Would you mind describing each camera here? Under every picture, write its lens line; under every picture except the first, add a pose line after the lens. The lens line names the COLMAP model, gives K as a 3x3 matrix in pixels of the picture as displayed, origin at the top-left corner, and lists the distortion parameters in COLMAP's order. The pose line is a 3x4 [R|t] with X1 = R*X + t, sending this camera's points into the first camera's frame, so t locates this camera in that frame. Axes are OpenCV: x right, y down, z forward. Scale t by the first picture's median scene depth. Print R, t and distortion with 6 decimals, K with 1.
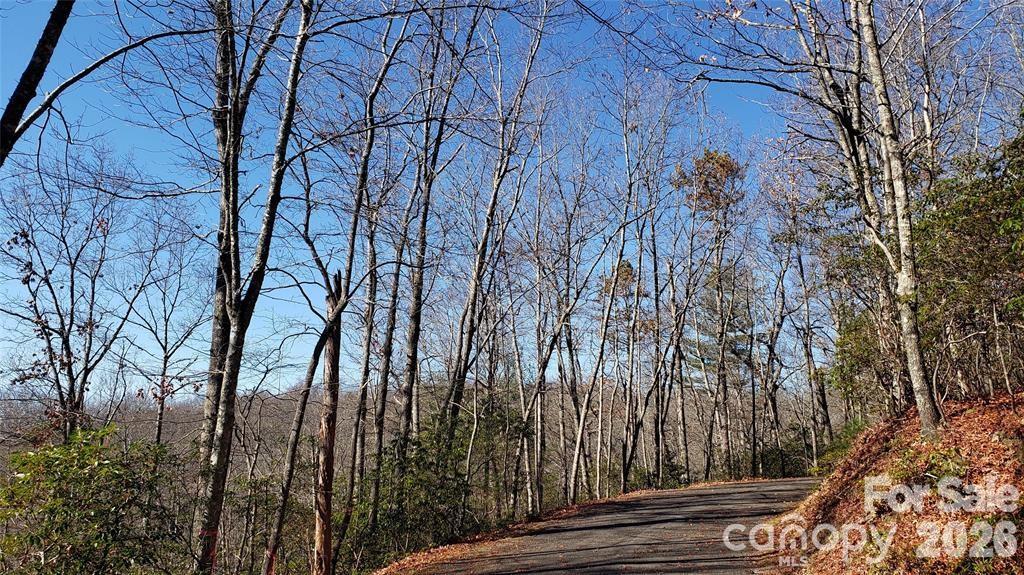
lens RADIAL K [[804.0, 0, 512.0], [0, 804.0, 287.5], [0, 0, 1]] dist [0.067604, -0.011282]
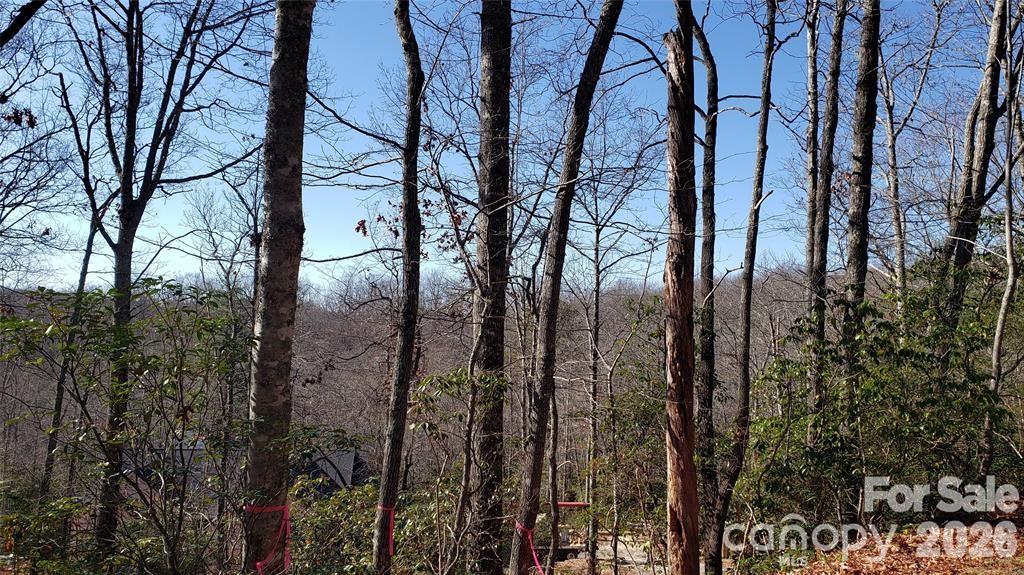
lens RADIAL K [[804.0, 0, 512.0], [0, 804.0, 287.5], [0, 0, 1]] dist [0.067604, -0.011282]
pose [[0.837839, -0.024656, -0.545360, -0.024871], [0.100496, 0.988873, 0.109684, 0.084455], [0.536588, -0.146704, 0.830994, 0.389836]]
